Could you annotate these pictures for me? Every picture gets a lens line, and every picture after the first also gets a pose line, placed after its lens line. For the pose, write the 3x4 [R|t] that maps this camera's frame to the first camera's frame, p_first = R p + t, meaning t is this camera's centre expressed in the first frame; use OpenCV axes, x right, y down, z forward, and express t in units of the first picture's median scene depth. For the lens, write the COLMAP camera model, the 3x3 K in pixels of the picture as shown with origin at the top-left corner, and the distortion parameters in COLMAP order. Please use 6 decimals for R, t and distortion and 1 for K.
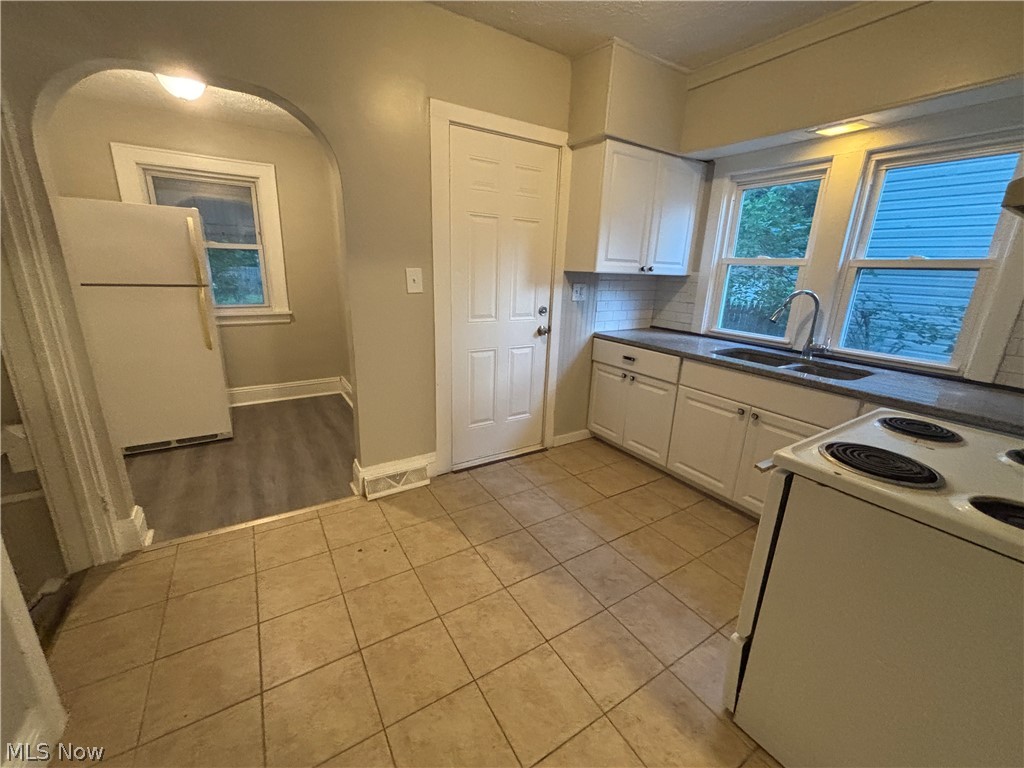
lens RADIAL K [[415.5, 0, 512.0], [0, 415.5, 384.0], [0, 0, 1]] dist [-0.000045, -0.000096]
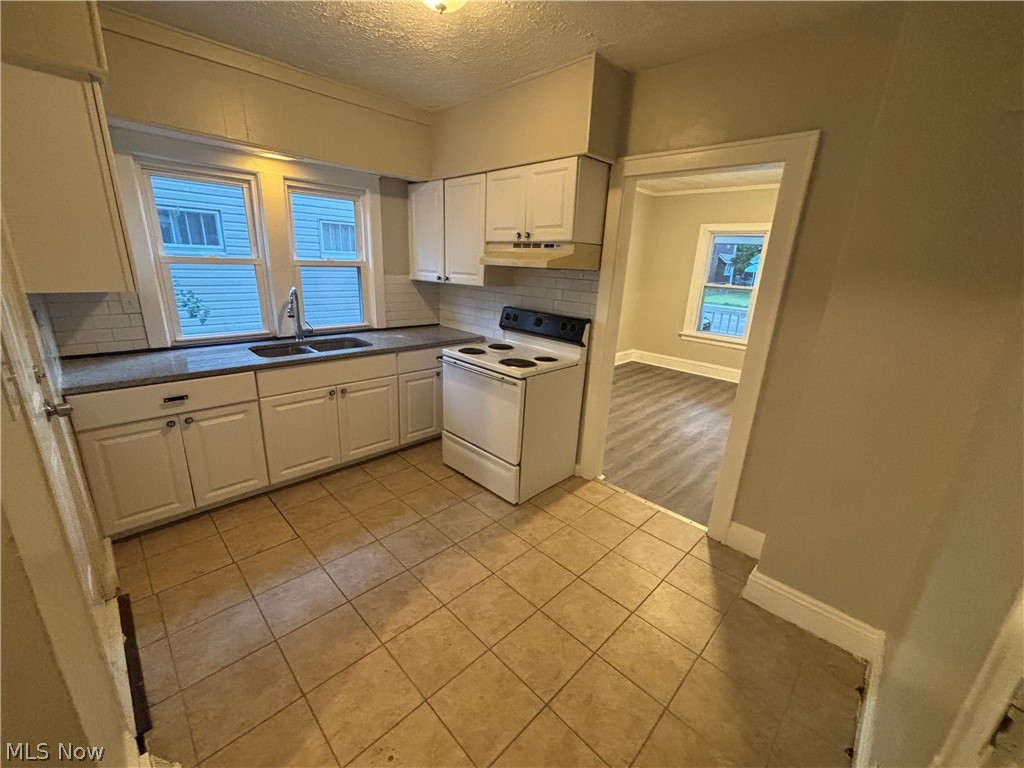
lens RADIAL K [[414.8, 0, 512.0], [0, 414.8, 384.0], [0, 0, 1]] dist [0.001508, -0.000435]
pose [[-0.225124, -0.321731, 0.919678, -0.623399], [0.218649, 0.903152, 0.369472, -0.268945], [-0.949480, 0.284264, -0.132975, 0.611048]]
